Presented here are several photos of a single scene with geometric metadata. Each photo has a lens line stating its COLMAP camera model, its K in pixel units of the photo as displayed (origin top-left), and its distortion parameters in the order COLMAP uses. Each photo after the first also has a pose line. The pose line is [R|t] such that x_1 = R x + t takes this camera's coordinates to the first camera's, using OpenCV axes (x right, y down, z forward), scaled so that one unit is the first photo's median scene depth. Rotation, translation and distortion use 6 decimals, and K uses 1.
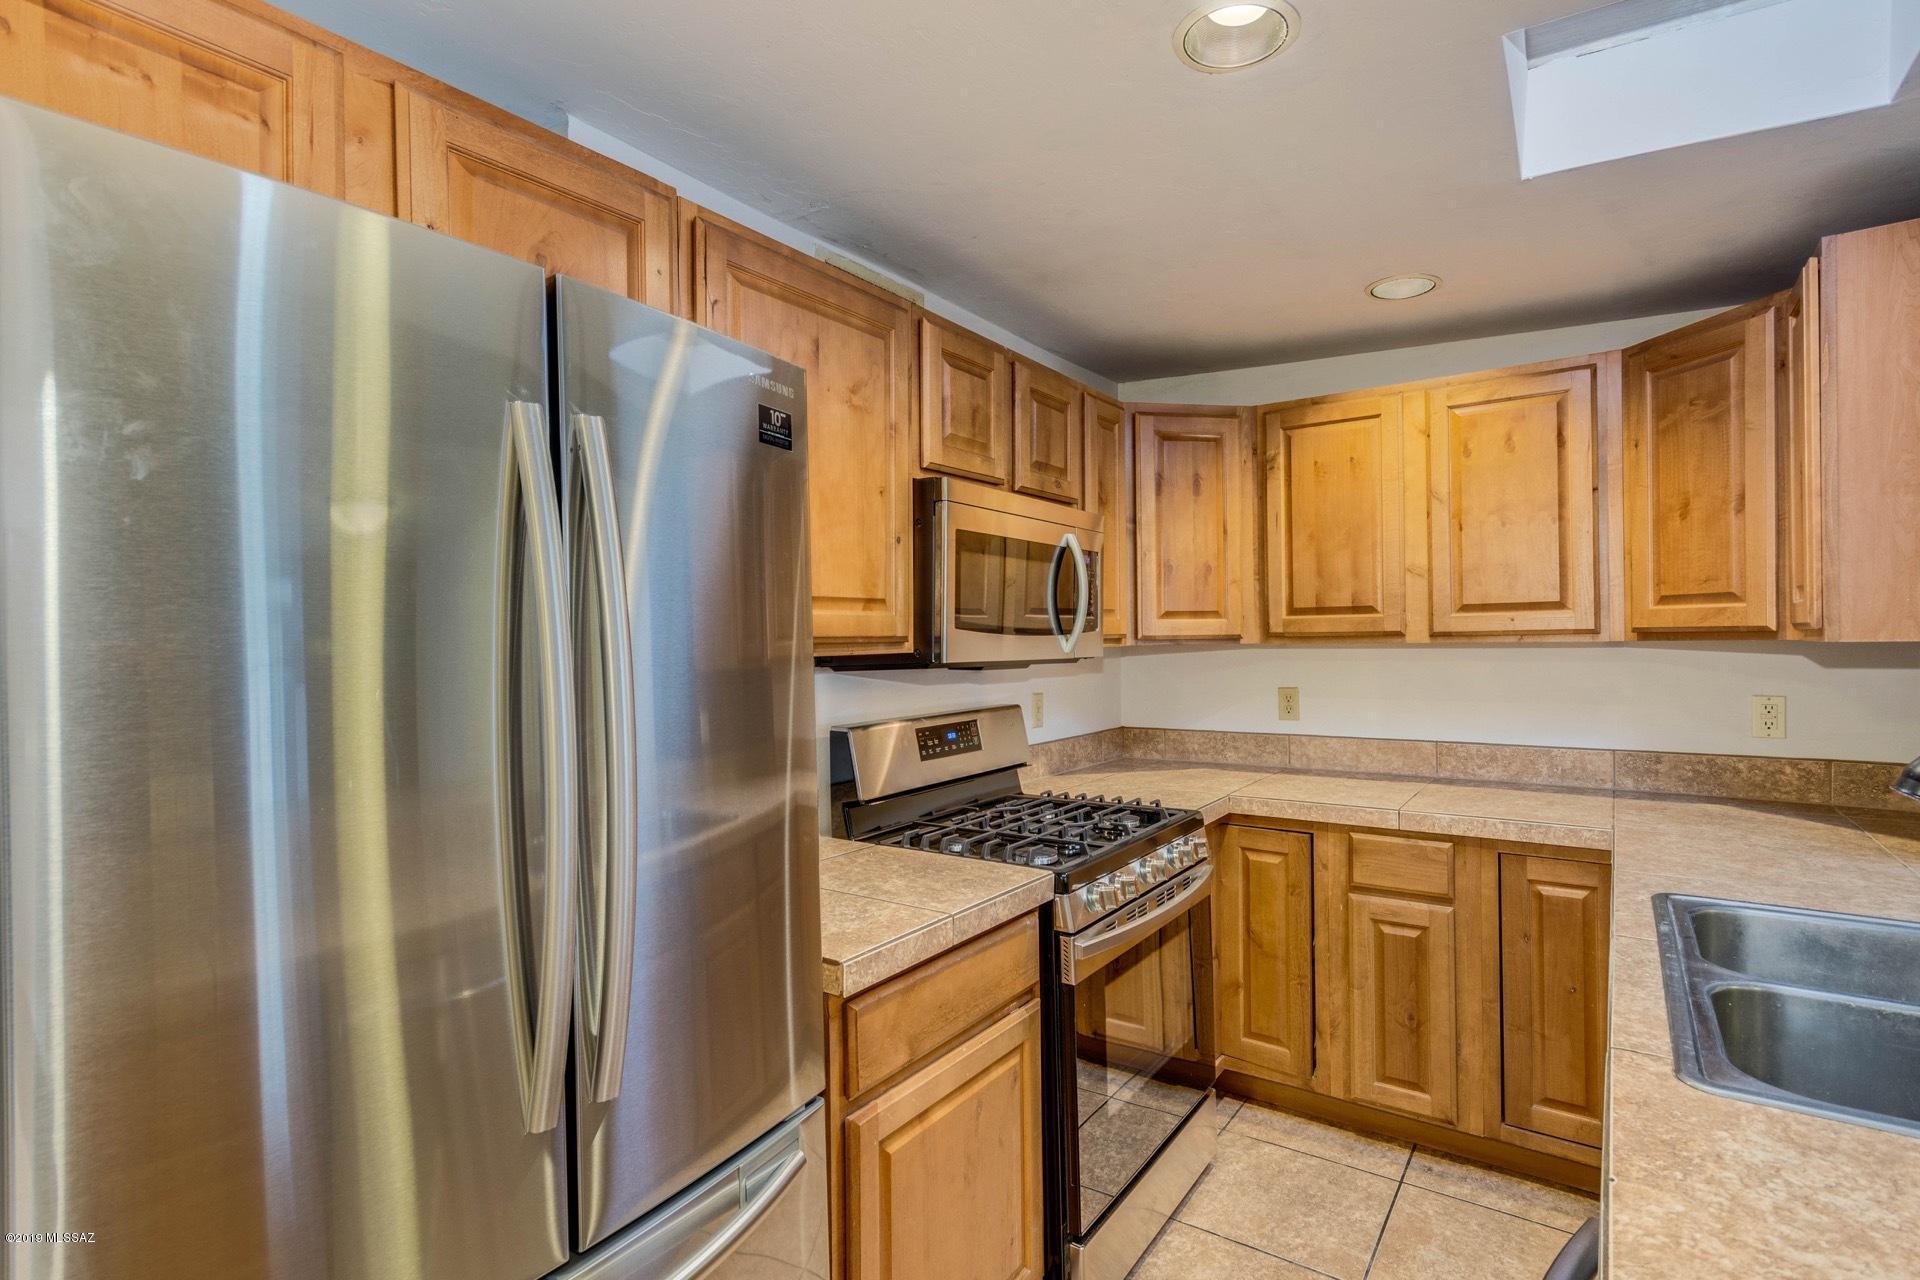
lens RADIAL K [[912.3, 0, 959.7], [0, 912.3, 645.2], [0, 0, 1]] dist [0.001277, 0.001952]
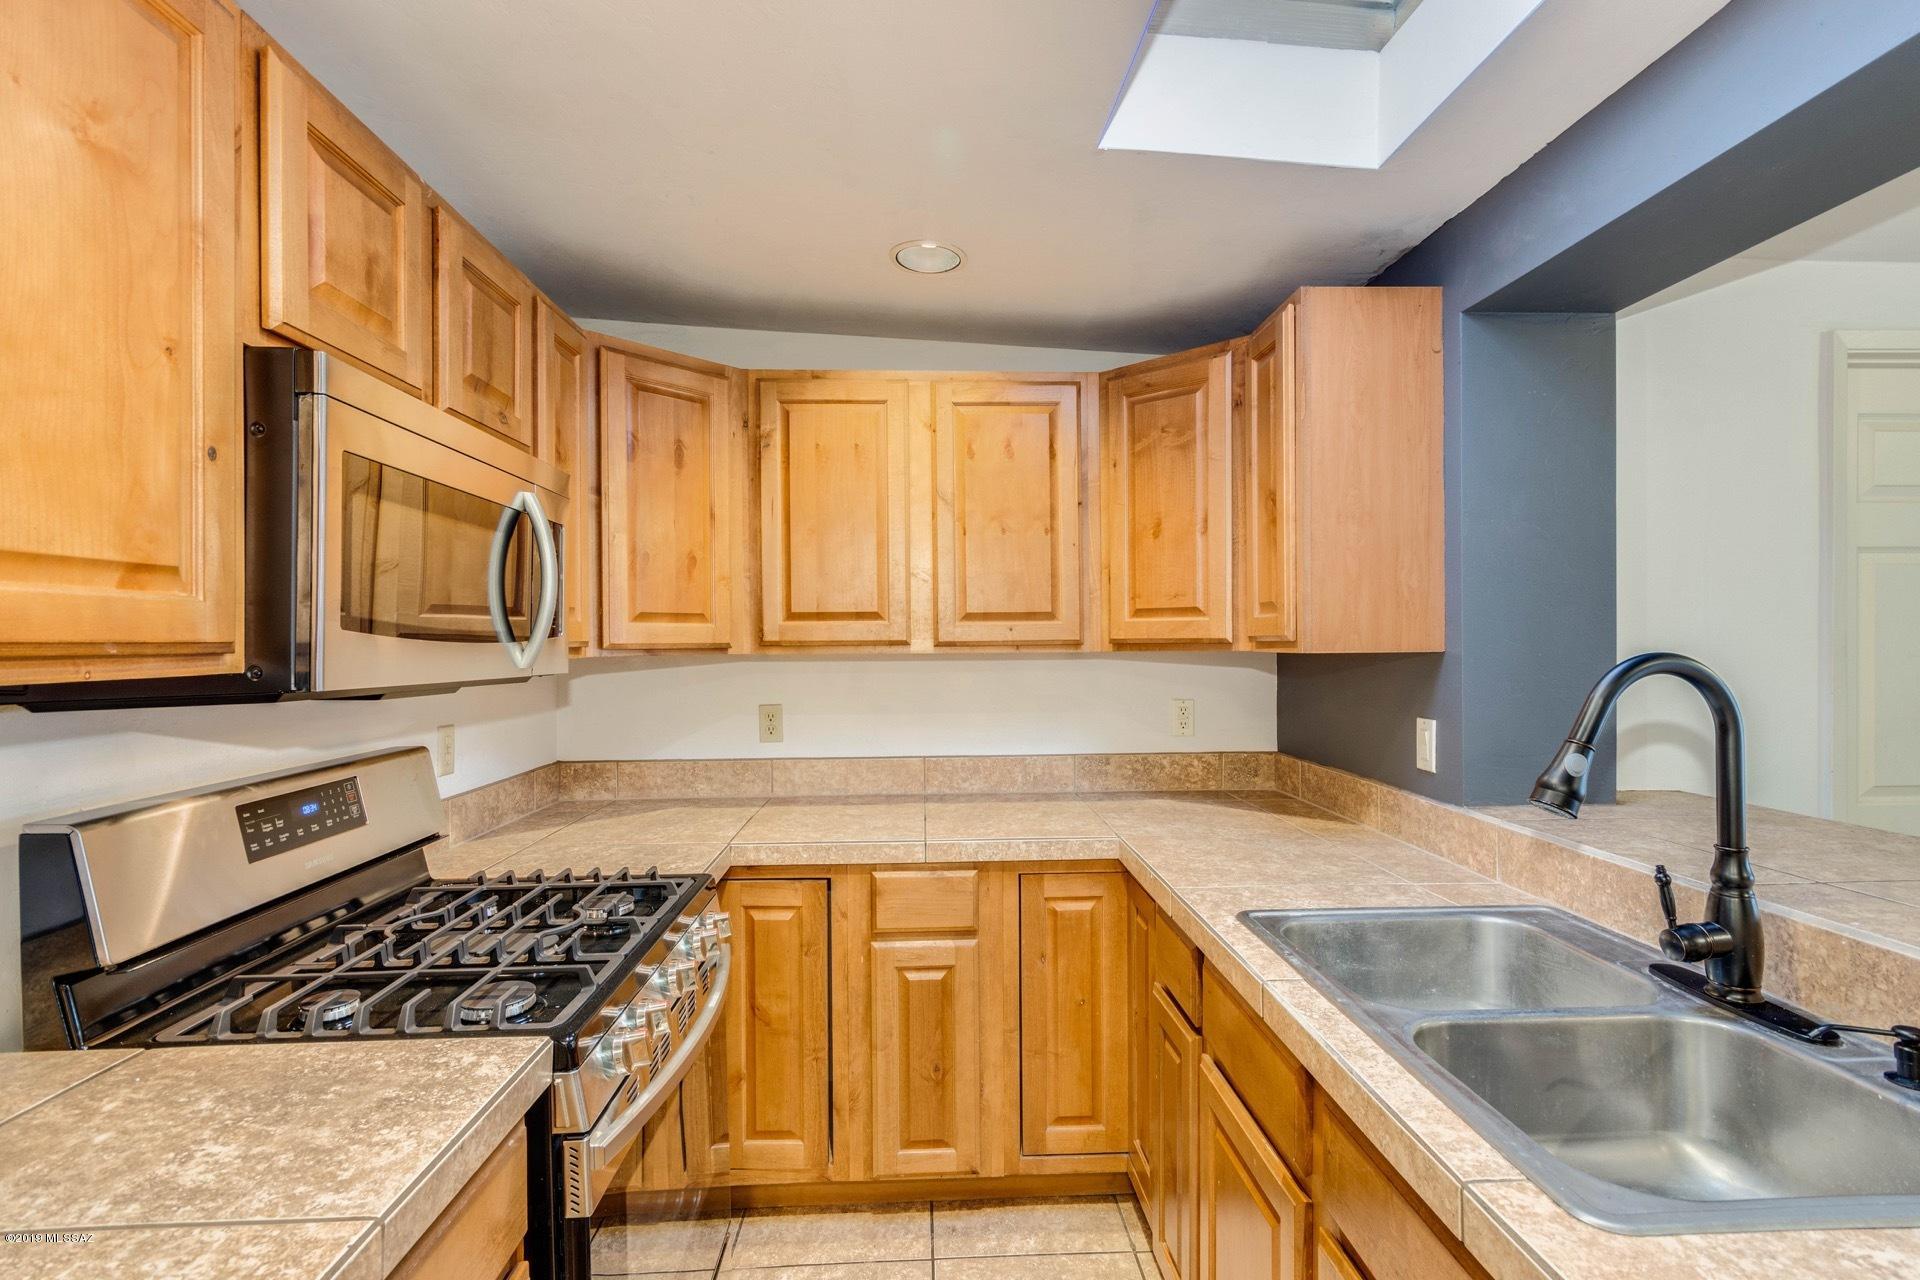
lens RADIAL K [[912.3, 0, 960.0], [0, 912.3, 652.3], [0, 0, 1]] dist [0.001277, 0.001952]
pose [[0.790743, -0.000006, 0.612148, -0.039579], [0.001048, 0.999999, -0.001344, -0.002510], [-0.612148, 0.001704, 0.790742, 0.273722]]
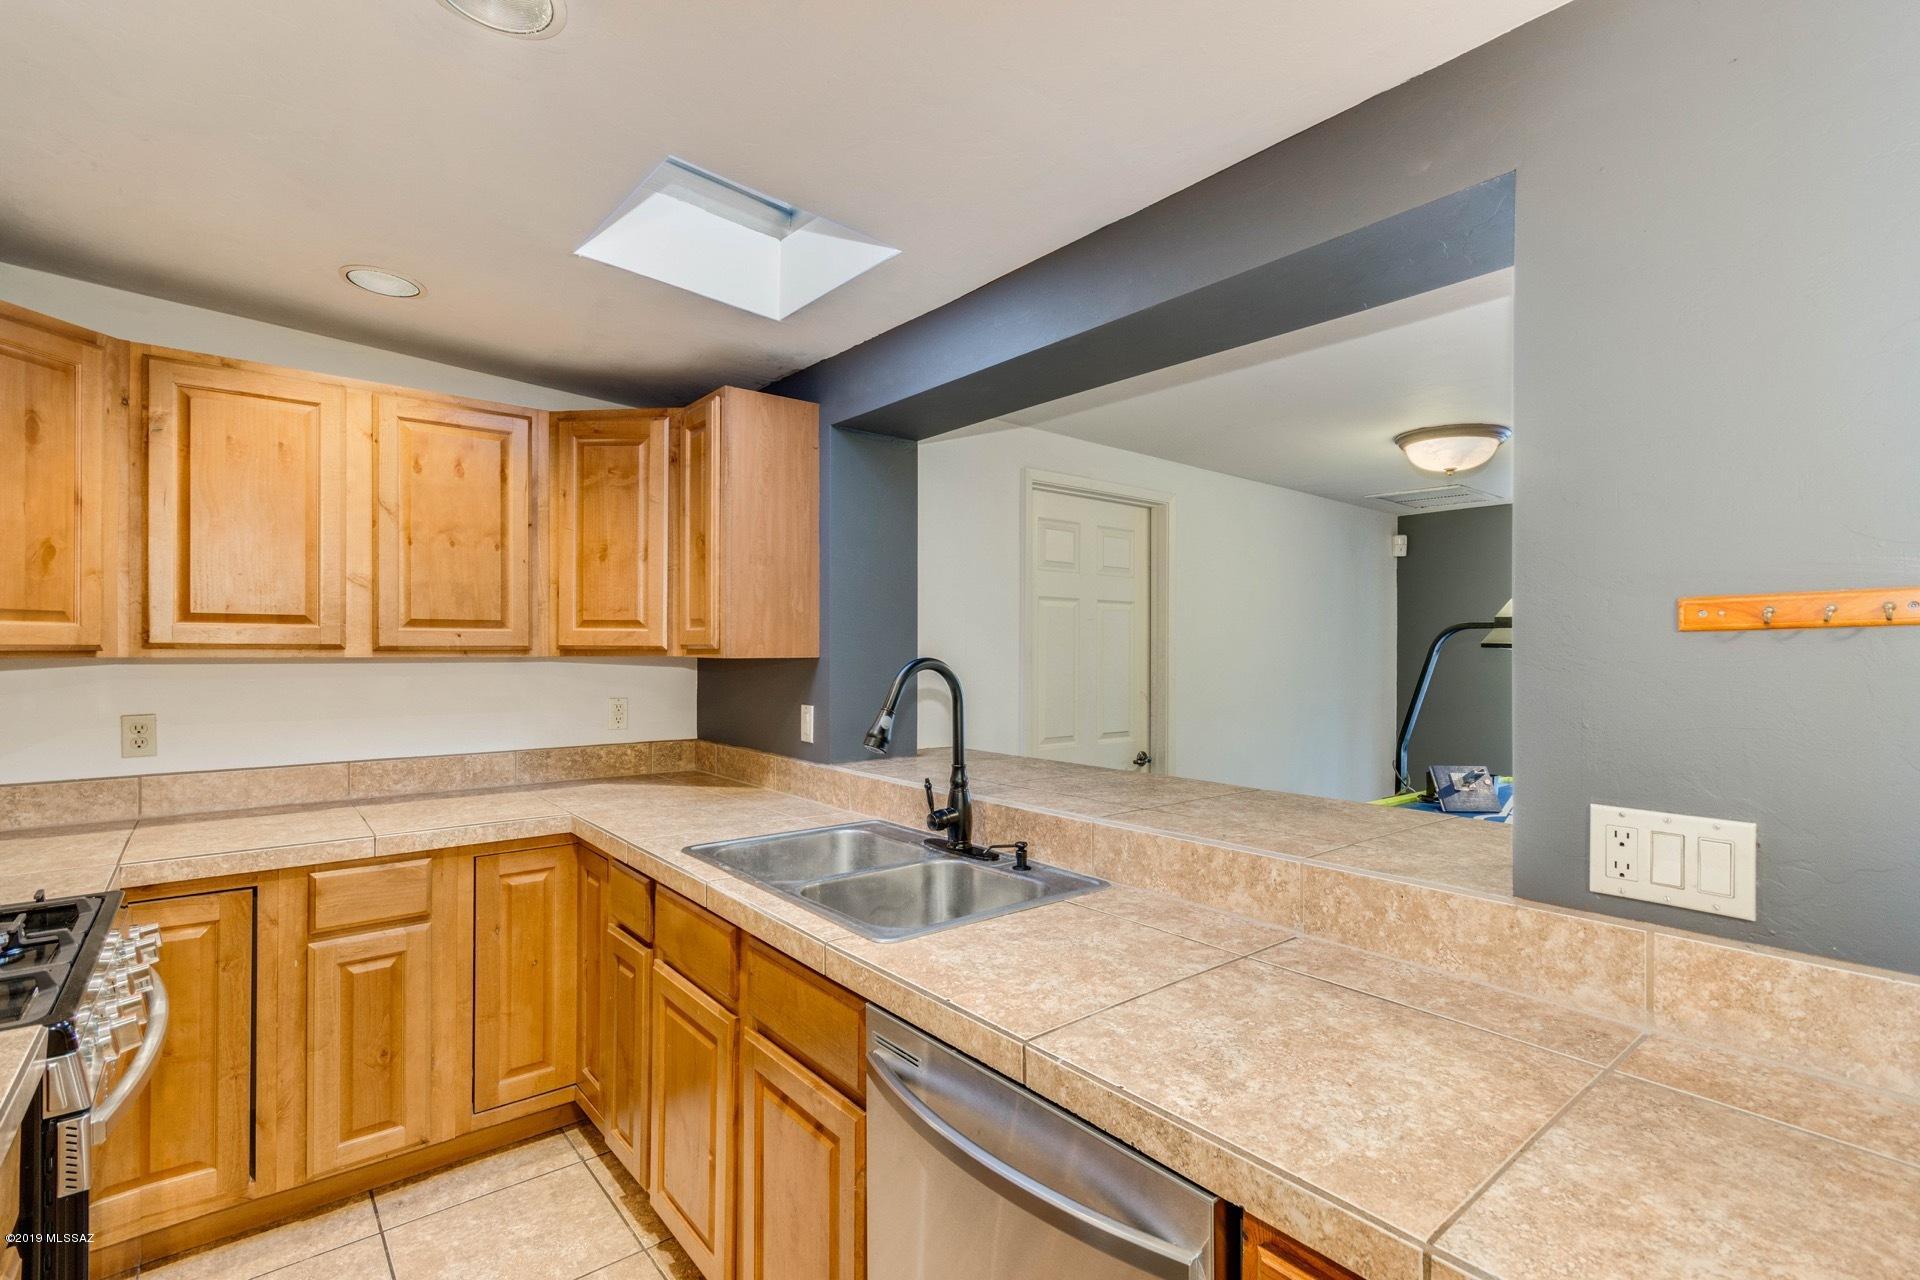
lens RADIAL K [[886.7, 0, 958.2], [0, 886.7, 647.6], [0, 0, 1]] dist [0.001749, 0.000412]
pose [[0.267234, 0.013531, 0.963537, -0.240538], [-0.001170, 0.999905, -0.013717, -0.000771], [-0.963631, 0.002538, 0.267225, 0.180651]]
